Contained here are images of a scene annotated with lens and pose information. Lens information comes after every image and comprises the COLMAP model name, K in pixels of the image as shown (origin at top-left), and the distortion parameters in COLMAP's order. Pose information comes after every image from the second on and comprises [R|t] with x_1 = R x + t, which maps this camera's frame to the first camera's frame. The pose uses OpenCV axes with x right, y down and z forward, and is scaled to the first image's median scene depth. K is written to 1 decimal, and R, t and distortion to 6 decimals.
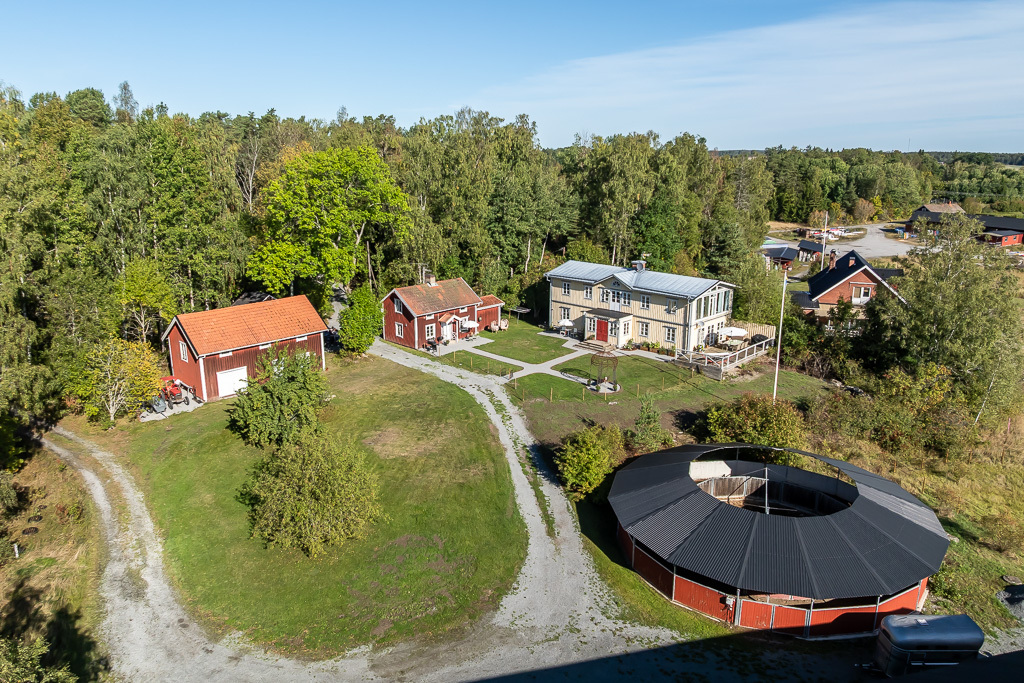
lens RADIAL K [[724.6, 0, 512.0], [0, 724.6, 341.5], [0, 0, 1]] dist [-0.028565, 0.003629]
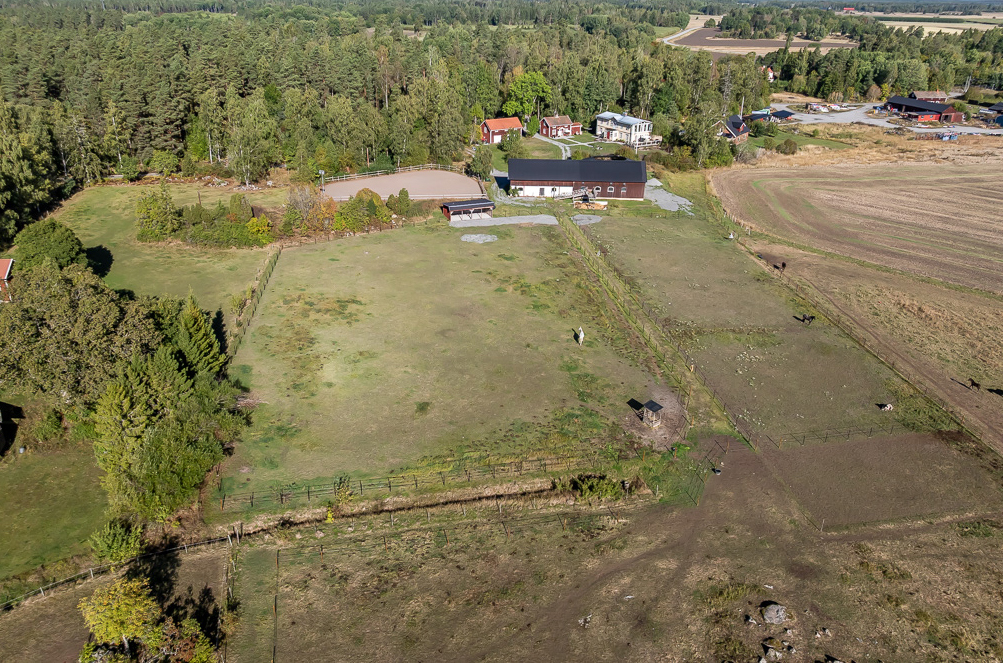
lens RADIAL K [[705.1, 0, 501.5], [0, 705.1, 331.5], [0, 0, 1]] dist [-0.038940, -0.000203]
pose [[0.961509, 0.127617, -0.243342, 0.519570], [-0.079056, 0.976640, 0.199812, 0.239421], [0.263157, -0.172883, 0.949136, -2.106210]]
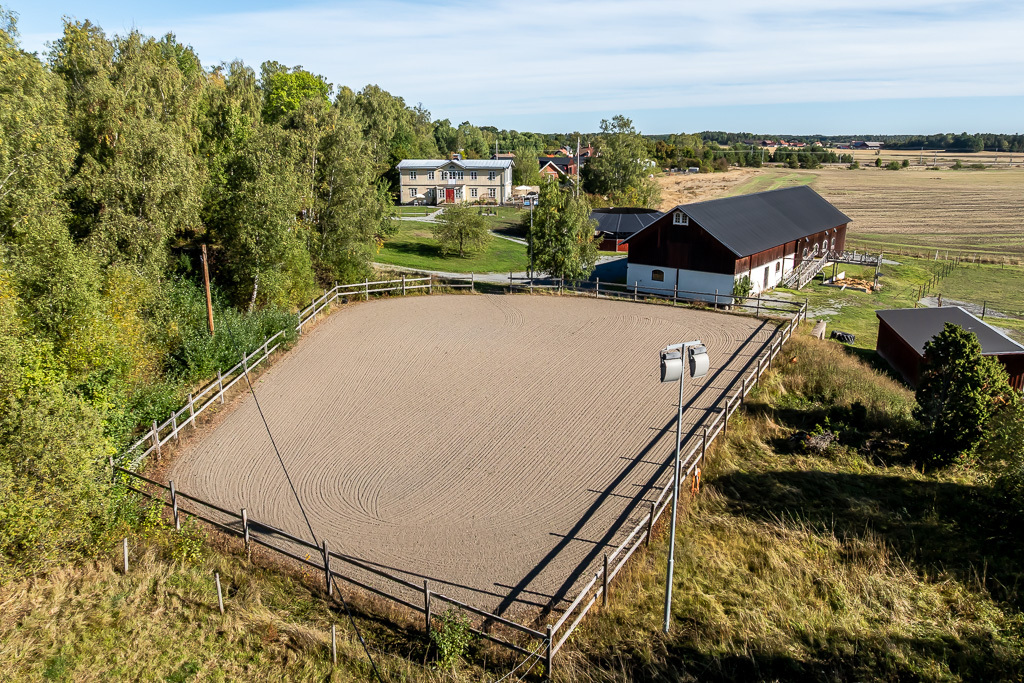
lens RADIAL K [[718.0, 0, 531.3], [0, 718.0, 341.7], [0, 0, 1]] dist [-0.046493, -0.002953]
pose [[0.793272, -0.170686, 0.584453, -0.708409], [0.155607, 0.984859, 0.076418, 0.208004], [-0.588647, 0.030325, 0.807821, -0.378277]]
